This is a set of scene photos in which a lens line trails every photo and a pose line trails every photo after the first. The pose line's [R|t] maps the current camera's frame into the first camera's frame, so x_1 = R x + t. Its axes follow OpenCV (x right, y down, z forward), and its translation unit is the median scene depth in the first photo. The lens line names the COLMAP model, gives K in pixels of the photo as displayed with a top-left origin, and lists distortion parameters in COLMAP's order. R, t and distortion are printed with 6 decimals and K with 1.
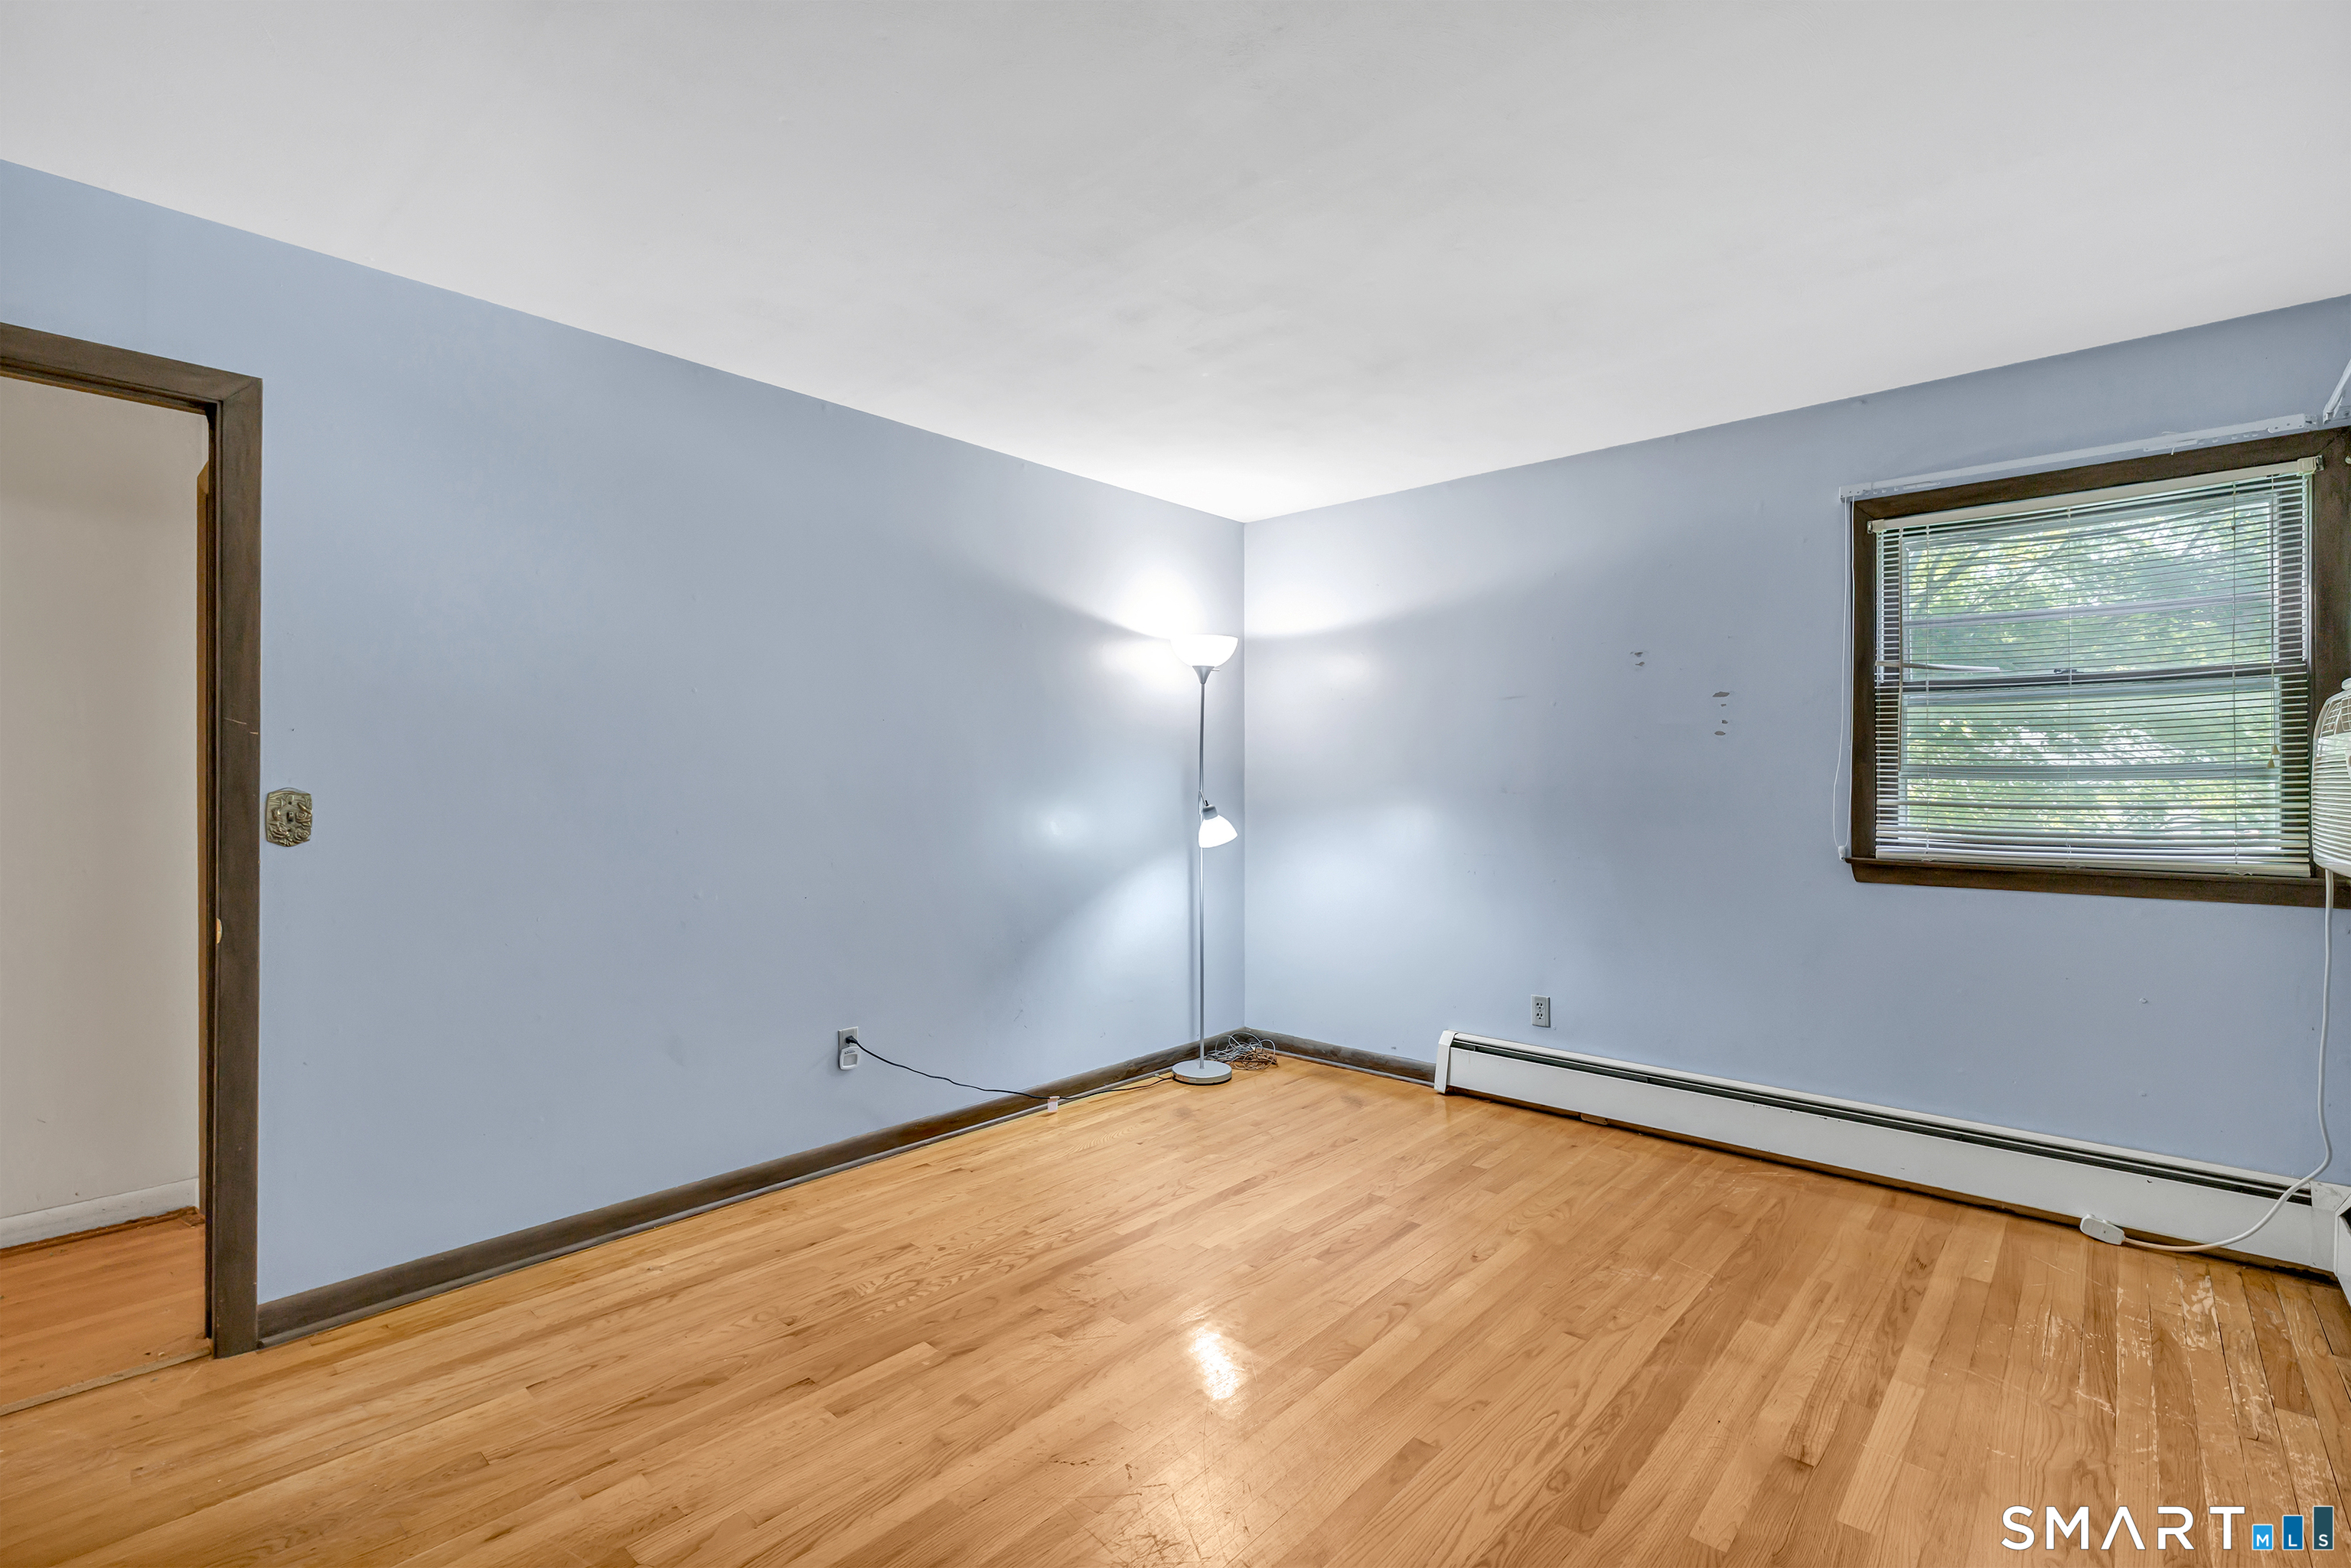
lens RADIAL K [[1044.4, 0, 1189.4], [0, 1044.4, 784.4], [0, 0, 1]] dist [0.002076, 0.000323]
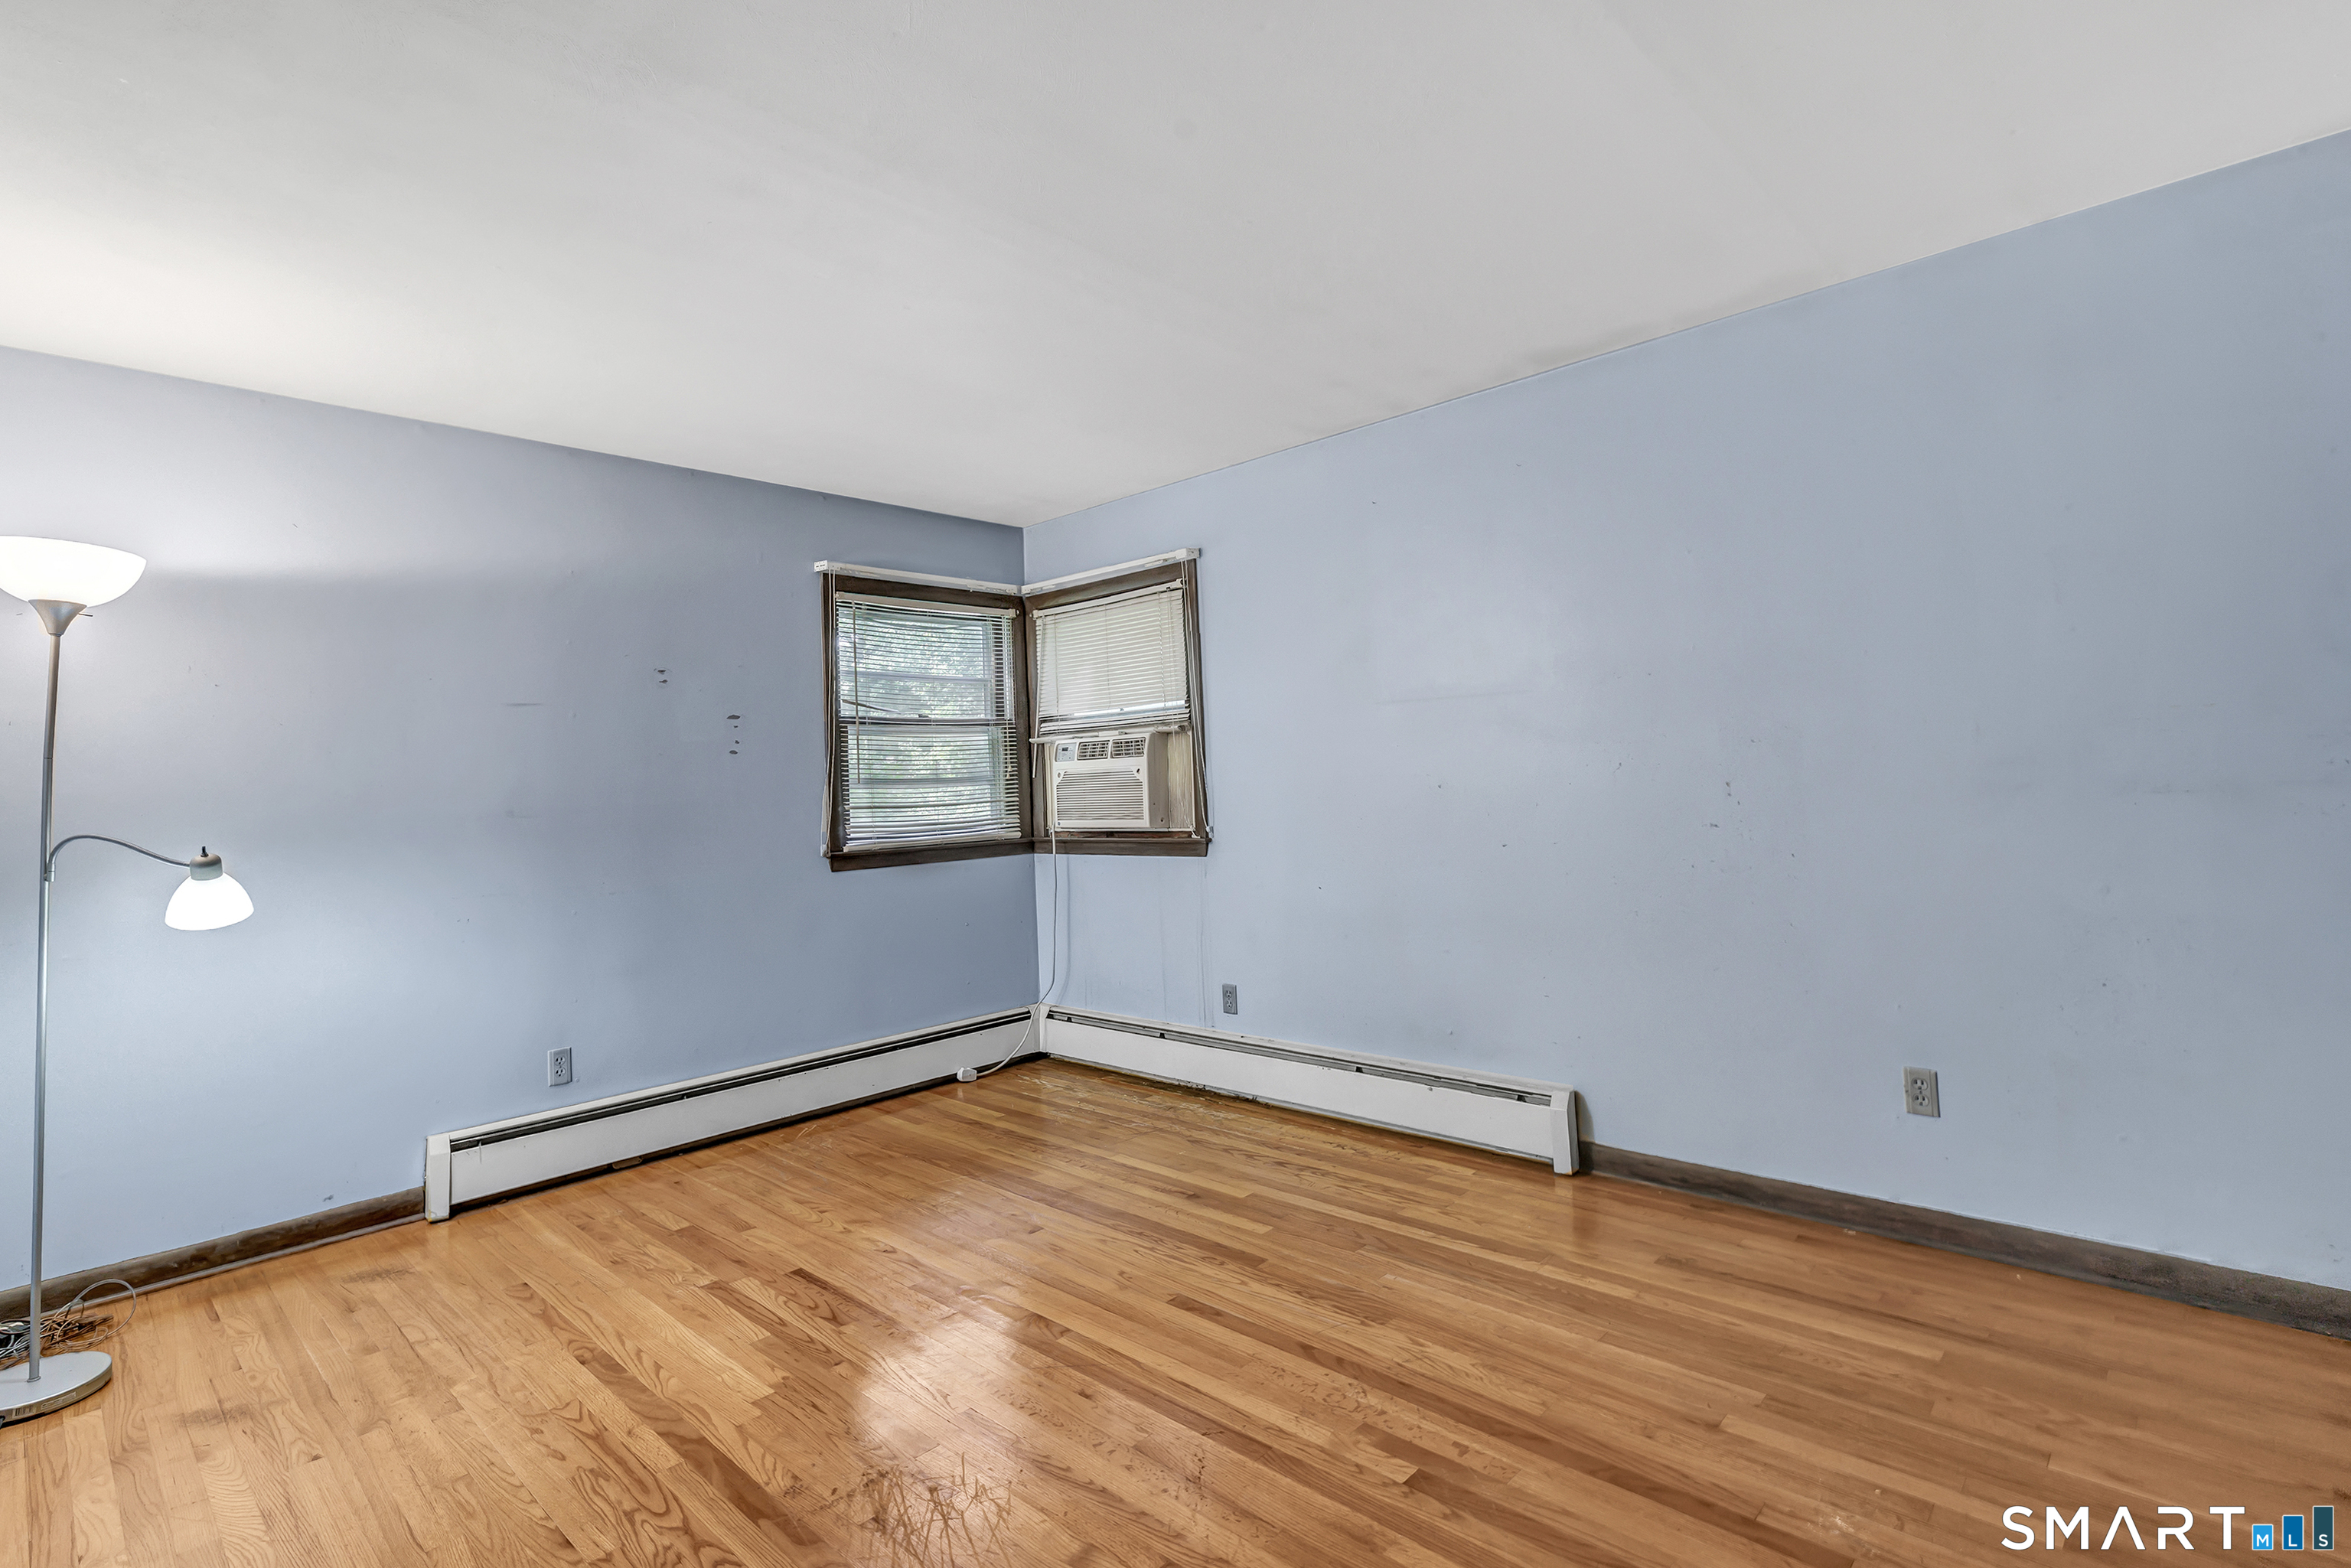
lens RADIAL K [[1095.8, 0, 1130.8], [0, 1095.8, 740.8], [0, 0, 1]] dist [-0.003017, -0.000644]
pose [[0.062853, 0.037467, 0.997319, -0.669419], [0.040846, 0.998361, -0.040080, 0.002534], [-0.997187, 0.043256, 0.061220, 0.557311]]
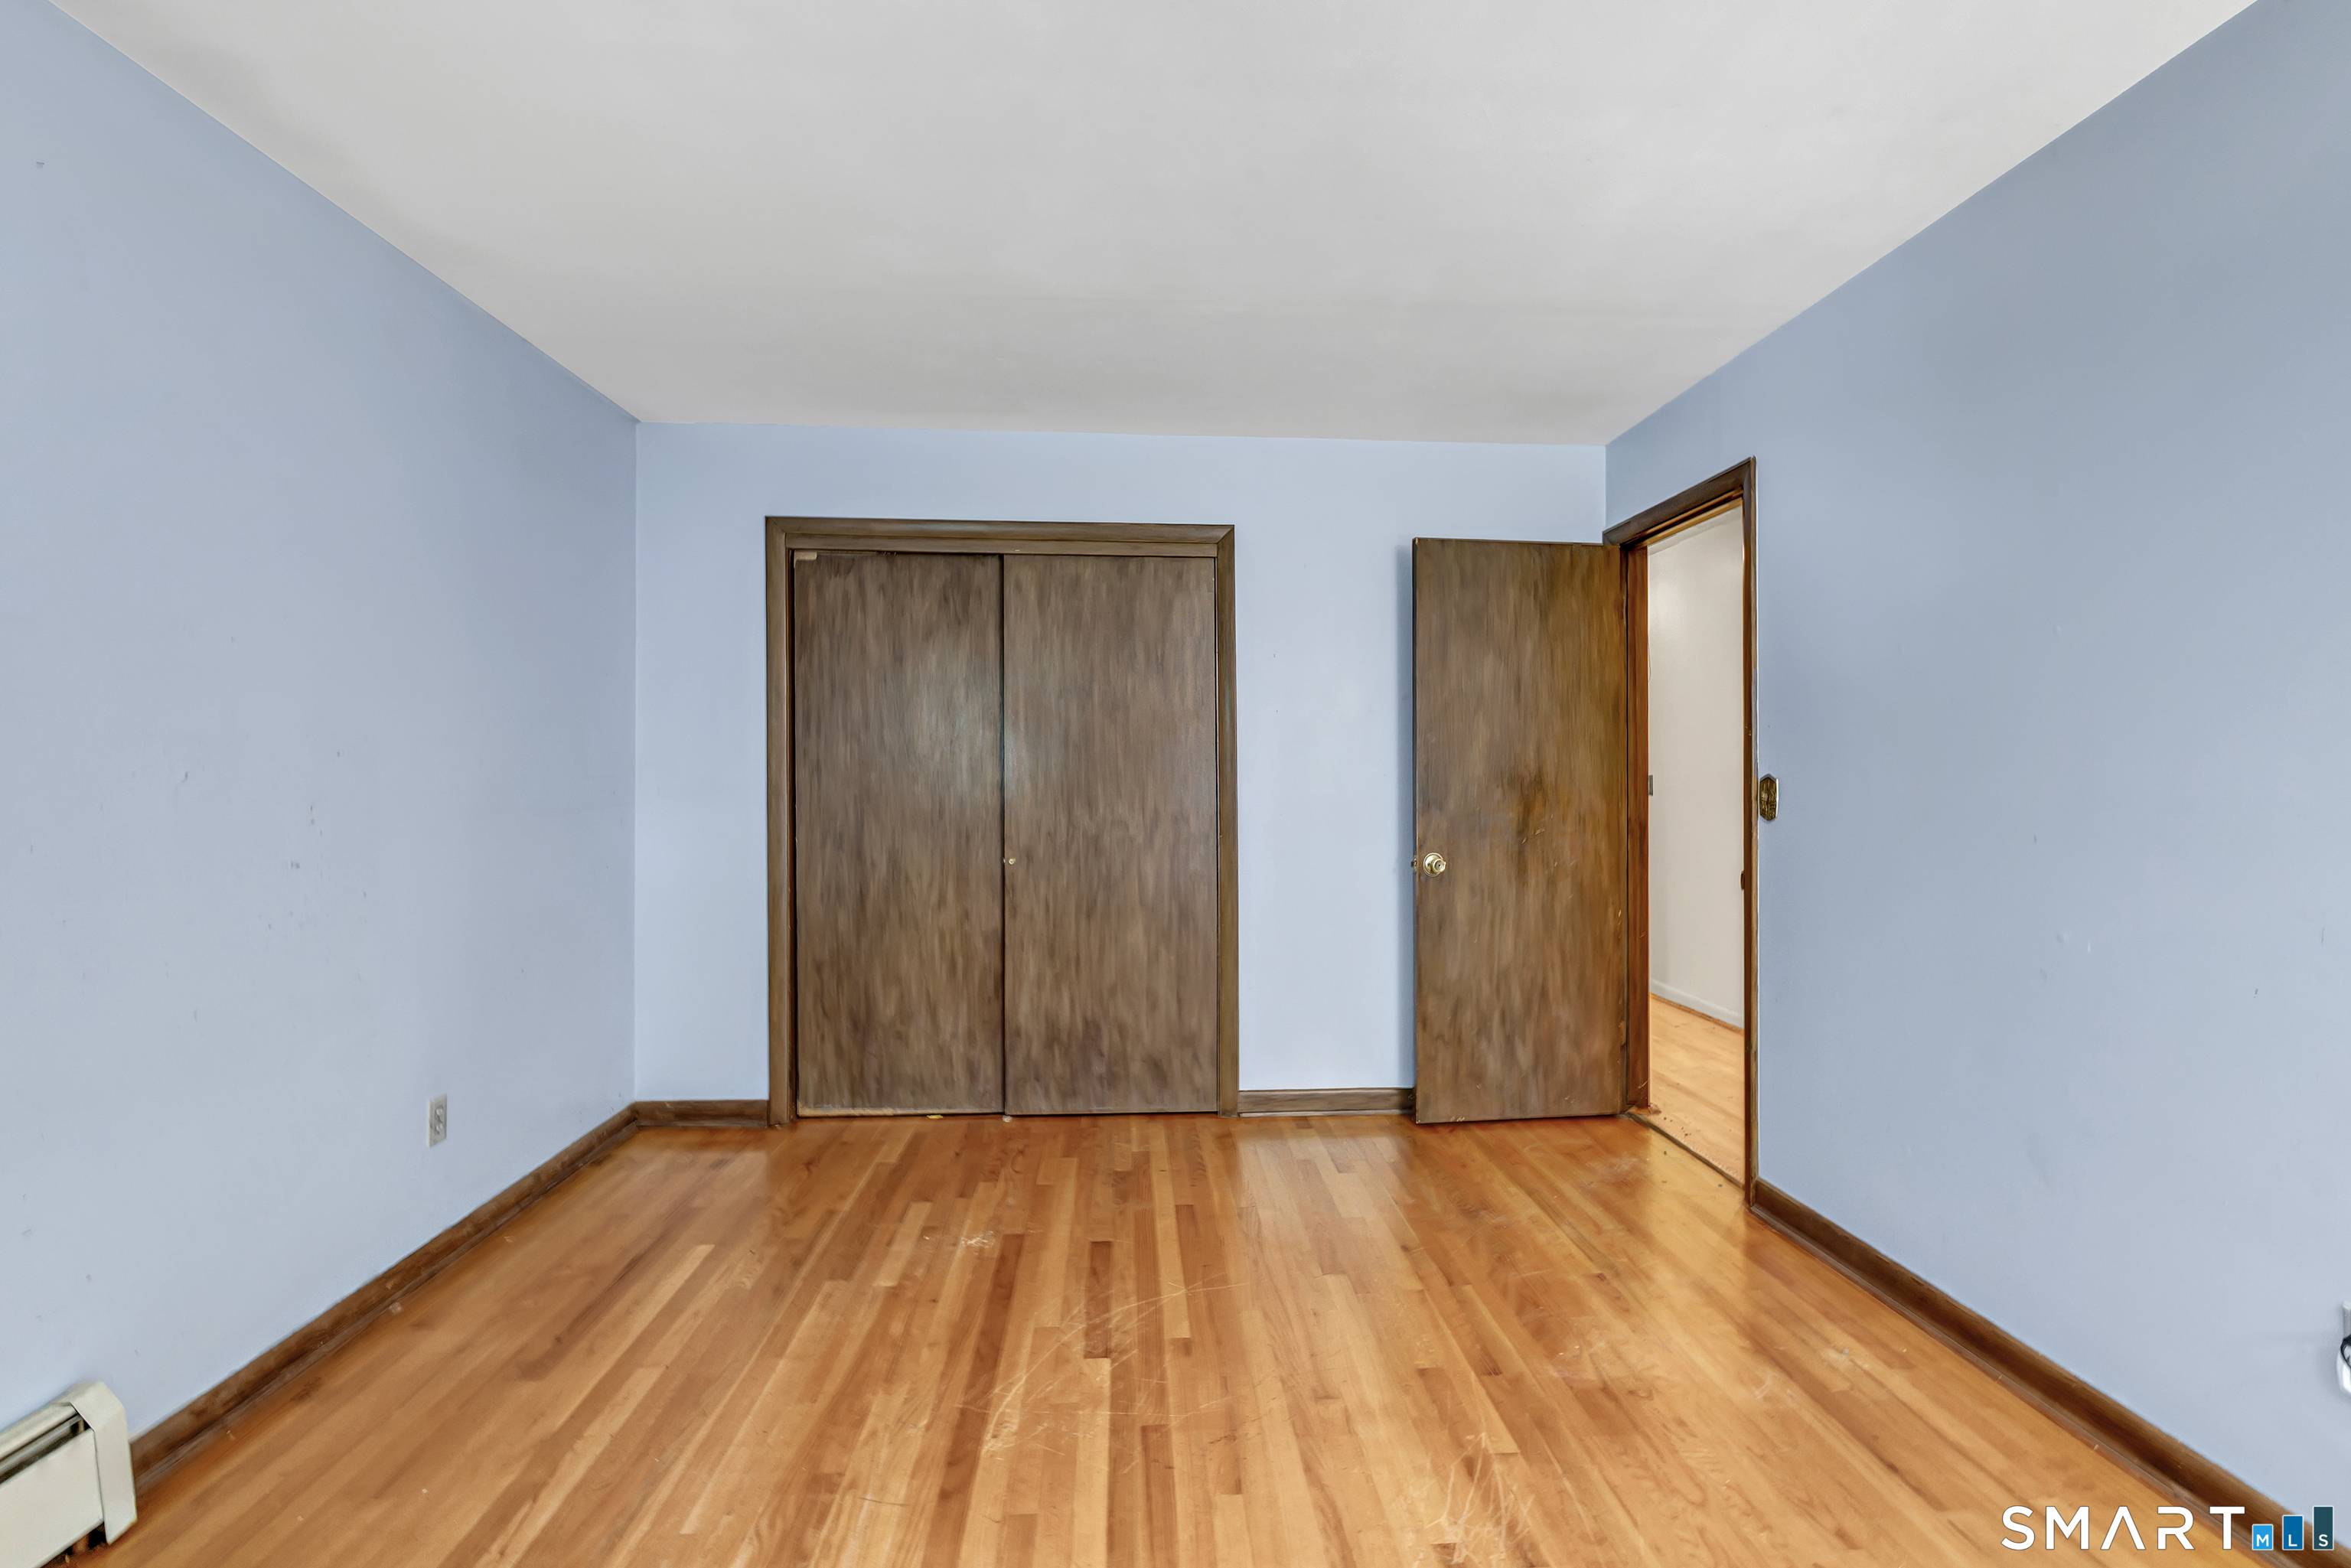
lens RADIAL K [[1044.4, 0, 1189.4], [0, 1044.4, 784.4], [0, 0, 1]] dist [0.002076, 0.000323]
pose [[-0.707968, 0.005552, -0.706223, 0.349491], [0.001450, 0.999978, 0.006407, 0.003888], [0.706243, 0.003511, -0.707961, 0.970772]]
